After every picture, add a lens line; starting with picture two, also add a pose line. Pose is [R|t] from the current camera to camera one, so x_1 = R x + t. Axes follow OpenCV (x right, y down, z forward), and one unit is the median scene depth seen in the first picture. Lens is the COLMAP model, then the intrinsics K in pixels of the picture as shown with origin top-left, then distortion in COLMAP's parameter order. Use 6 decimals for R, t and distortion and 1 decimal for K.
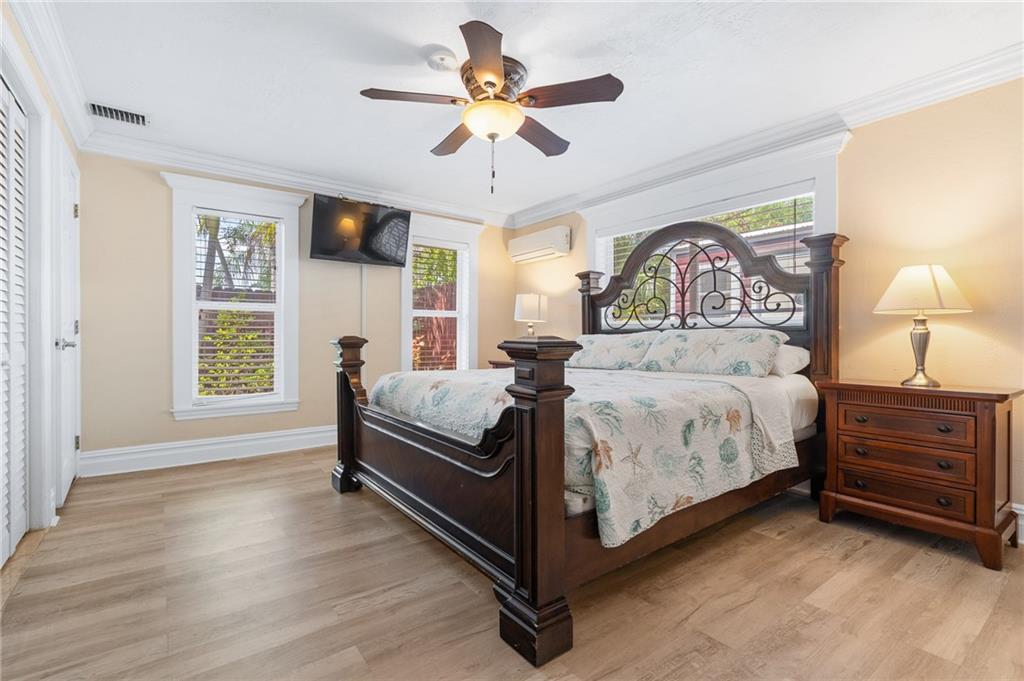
lens RADIAL K [[468.1, 0, 514.2], [0, 468.1, 336.1], [0, 0, 1]] dist [-0.001776, 0.001997]
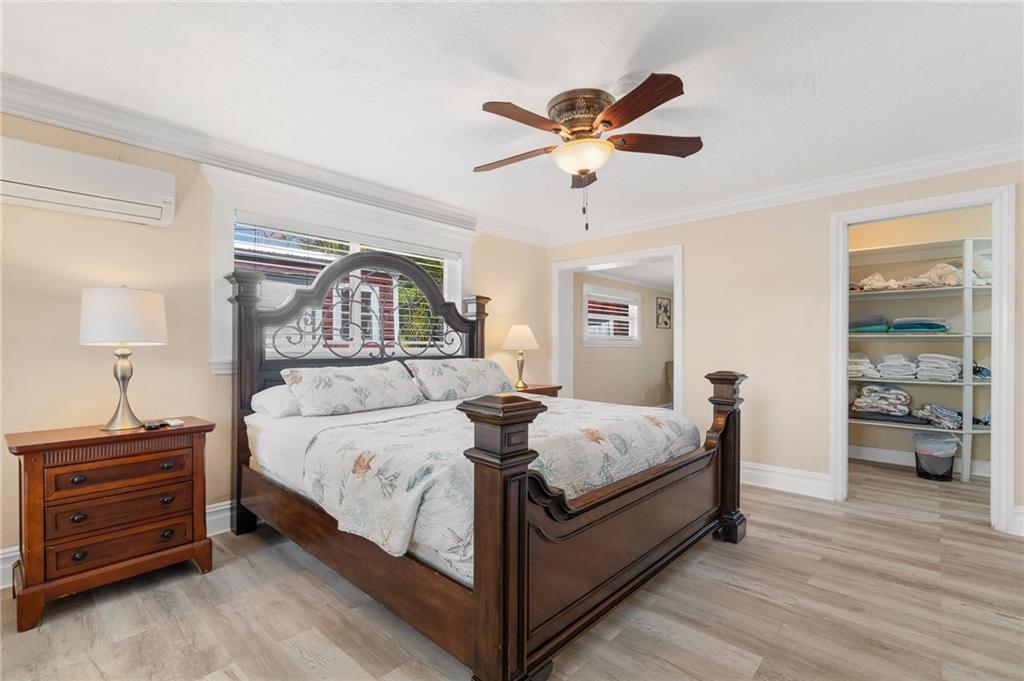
lens RADIAL K [[468.1, 0, 514.0], [0, 468.1, 348.7], [0, 0, 1]] dist [-0.001776, 0.001997]
pose [[-0.180444, -0.002676, 0.983582, -0.803774], [-0.000107, 0.999996, 0.002701, -0.045597], [-0.983585, 0.000382, -0.180444, 1.074320]]
